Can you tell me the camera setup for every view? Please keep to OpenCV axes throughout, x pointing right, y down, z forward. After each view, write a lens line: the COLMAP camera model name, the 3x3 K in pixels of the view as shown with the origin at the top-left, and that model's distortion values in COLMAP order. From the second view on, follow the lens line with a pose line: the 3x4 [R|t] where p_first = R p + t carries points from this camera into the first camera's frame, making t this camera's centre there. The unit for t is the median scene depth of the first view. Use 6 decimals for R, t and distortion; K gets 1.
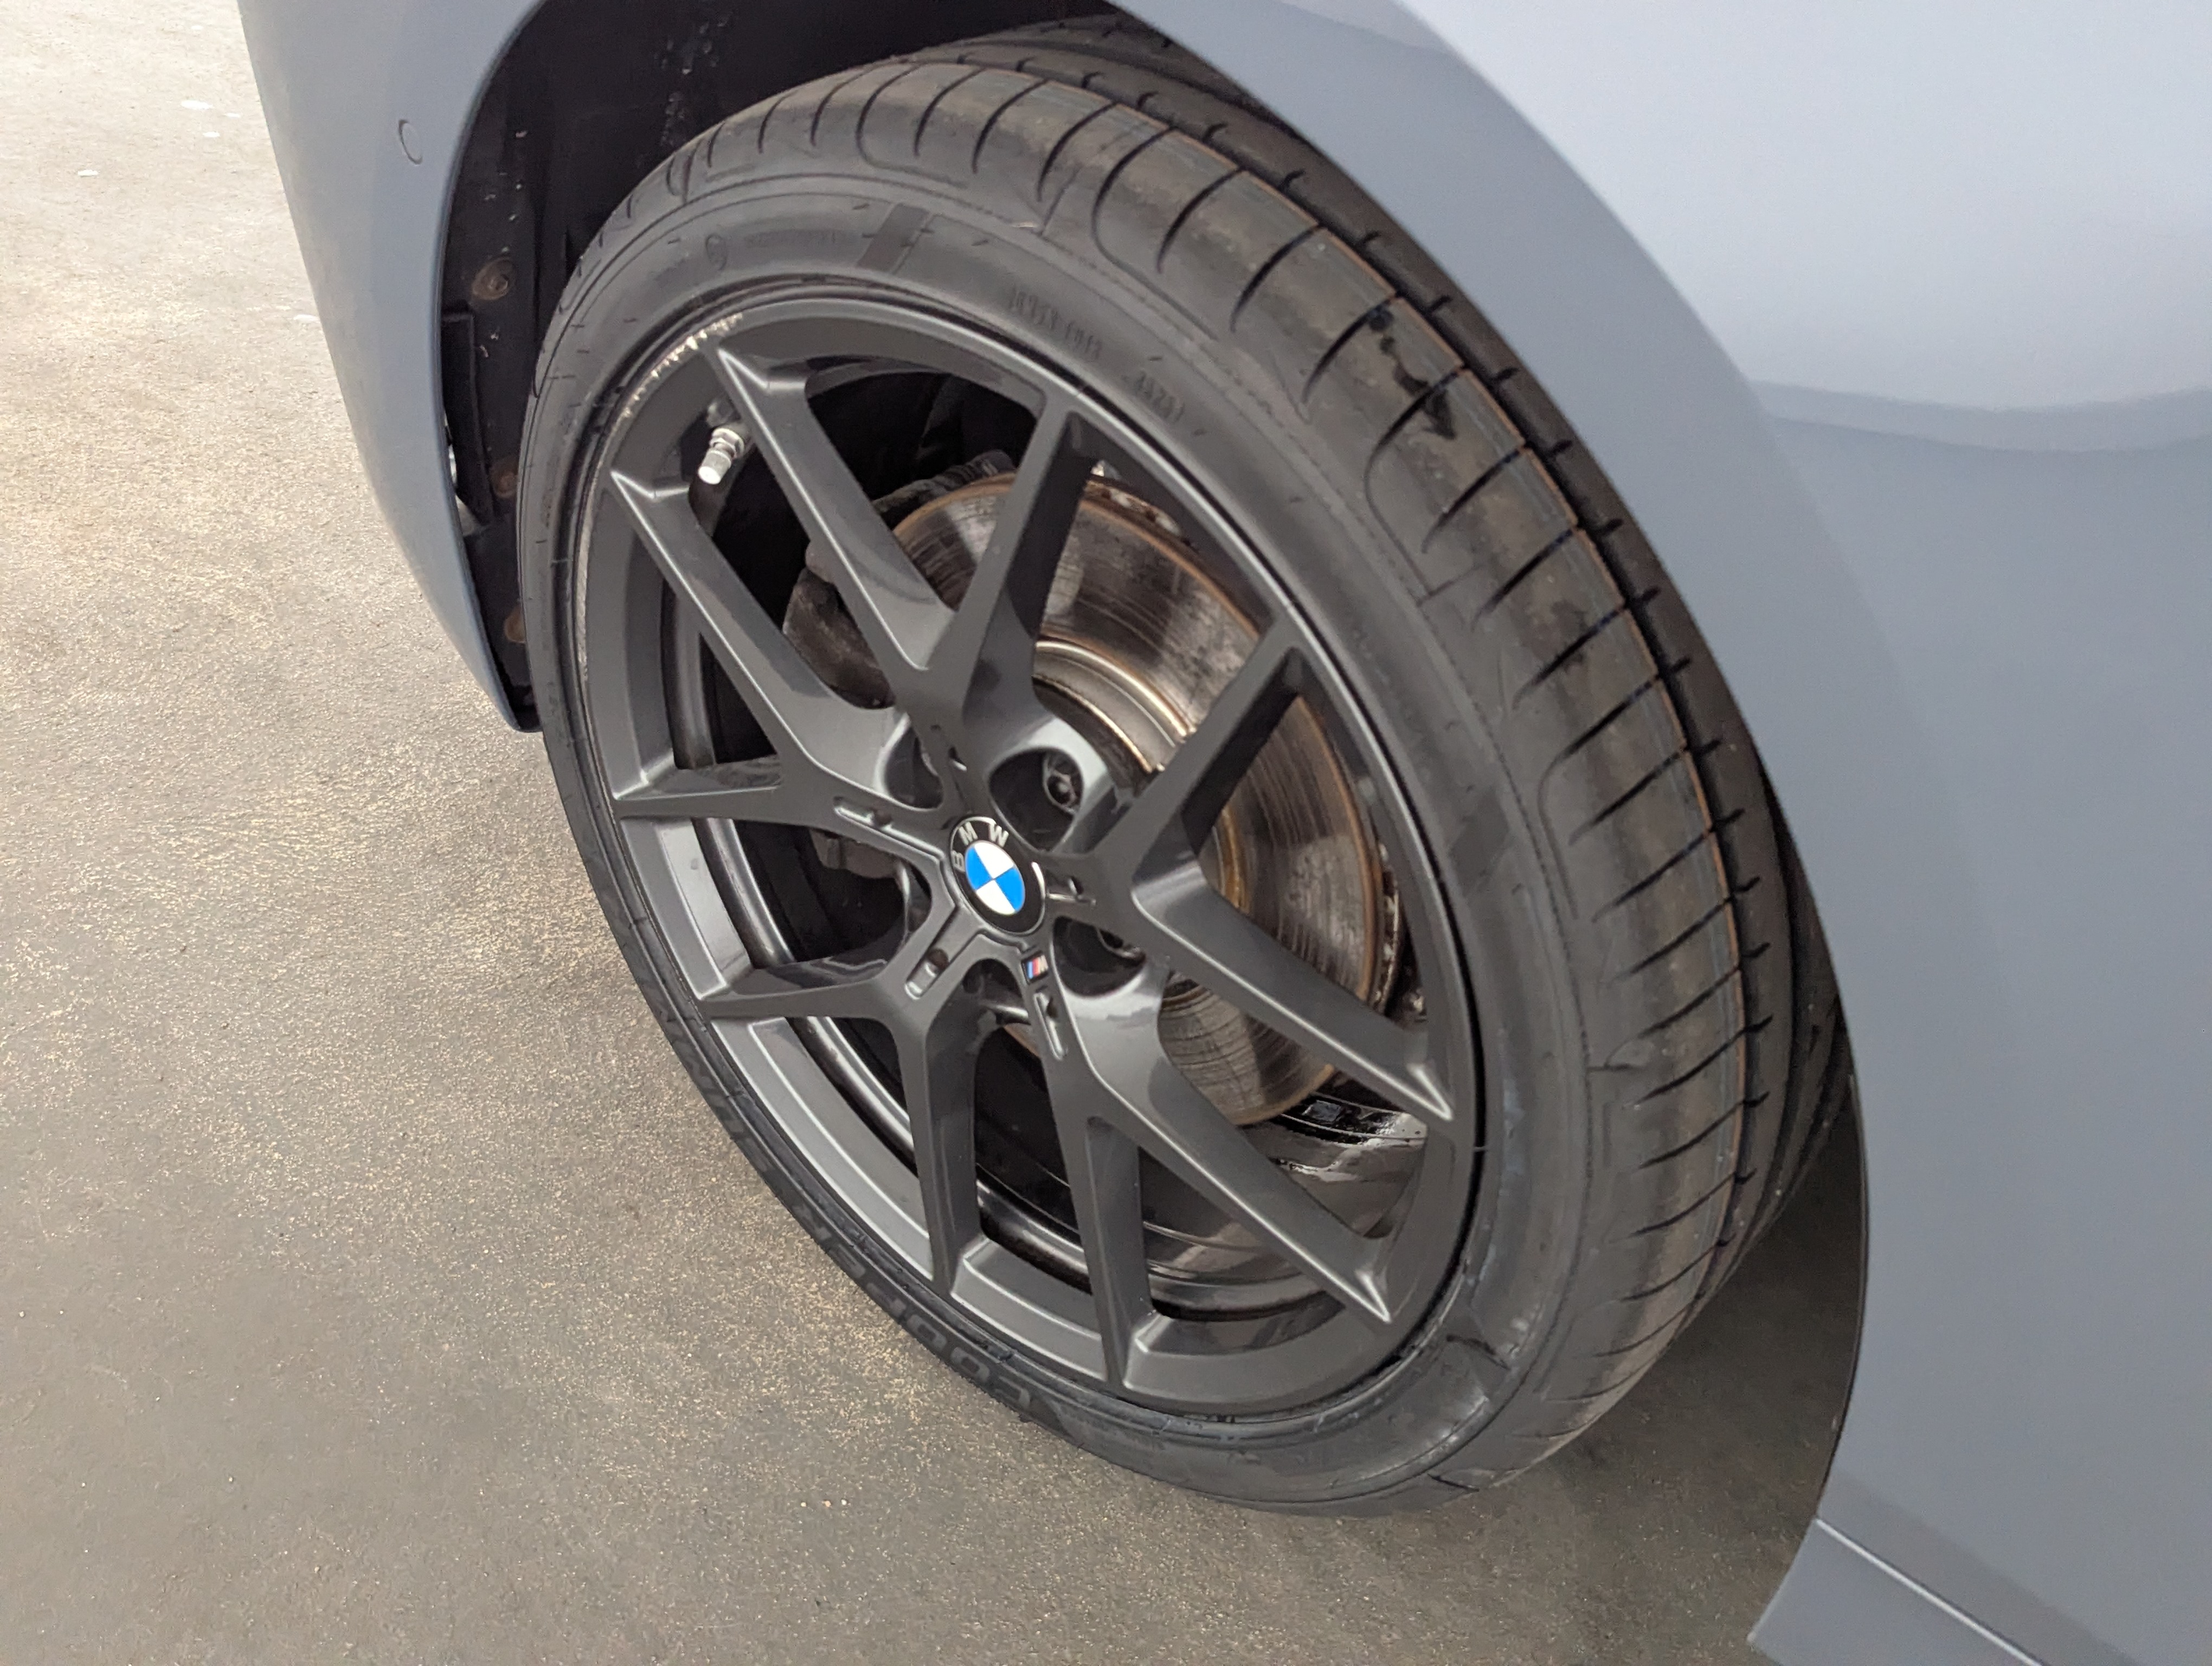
lens RADIAL K [[2055.2, 0, 1106.0], [0, 2055.2, 833.0], [0, 0, 1]] dist [0.026709, -0.014477]
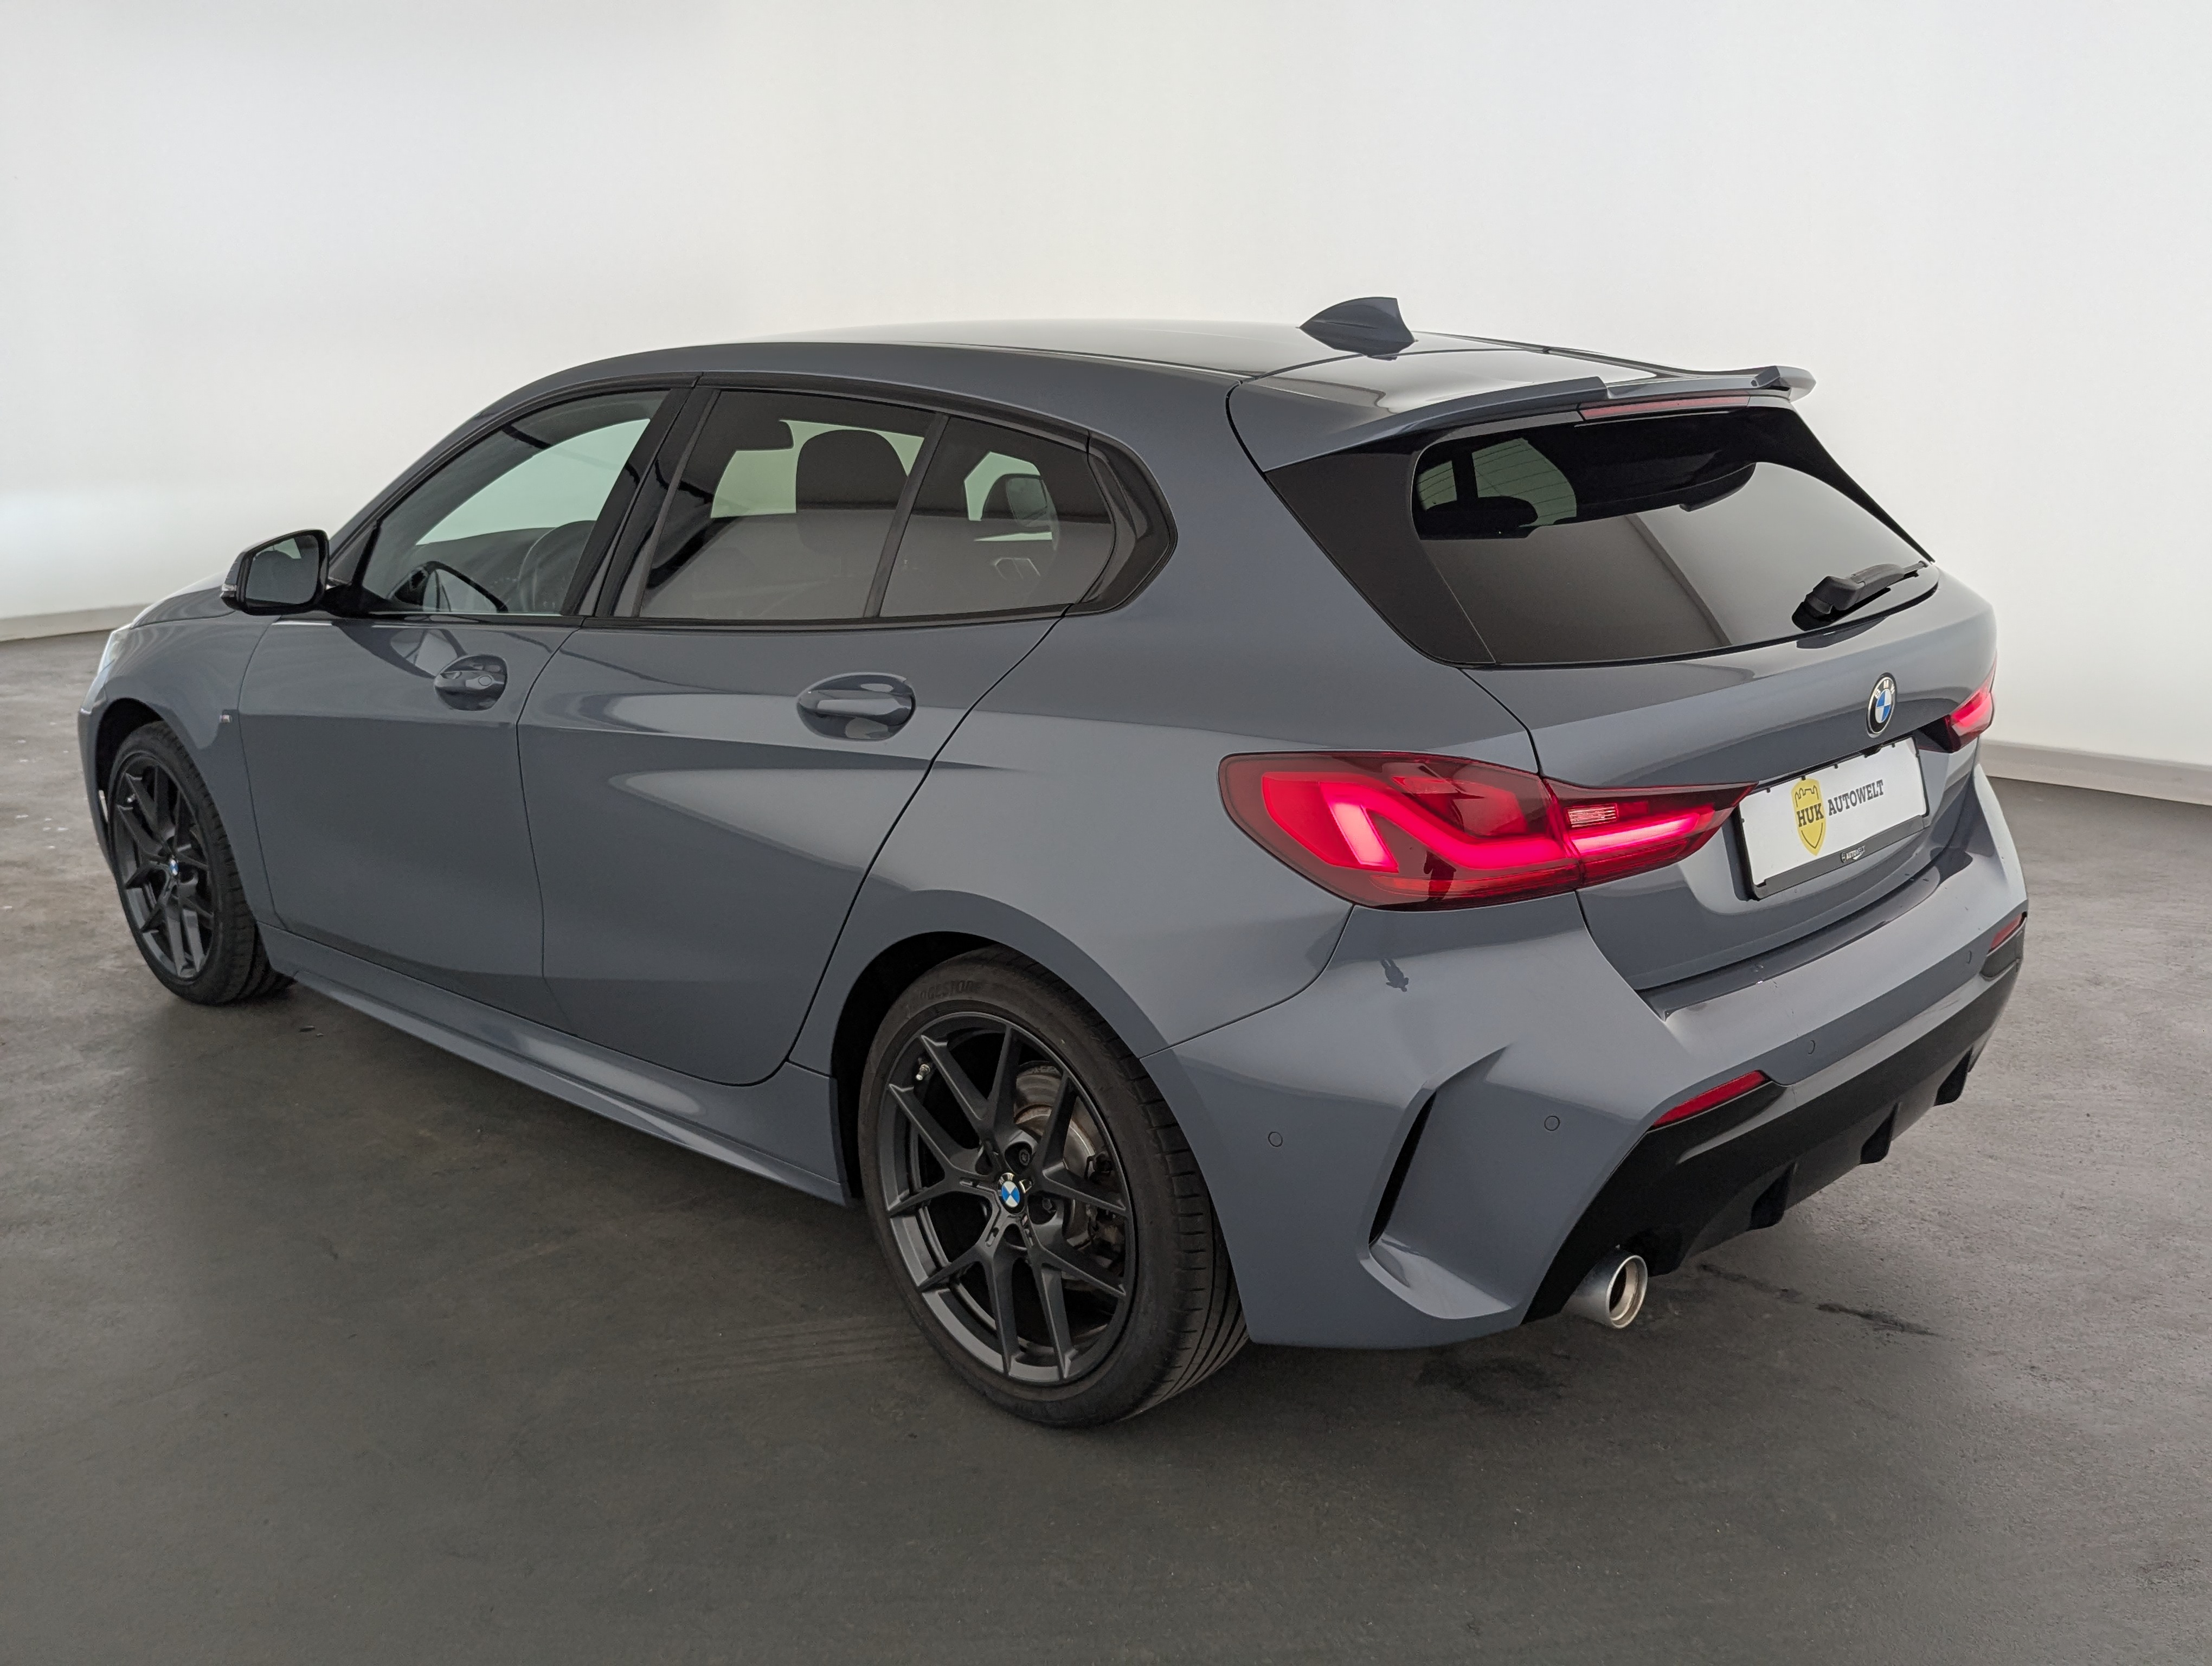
lens RADIAL K [[2078.8, 0, 1129.6], [0, 2078.8, 829.9], [0, 0, 1]] dist [0.031271, -0.012532]
pose [[0.993840, -0.081133, -0.075501, 0.397186], [0.042796, 0.909341, -0.413845, 0.811138], [0.102232, 0.408064, 0.907211, -2.010427]]
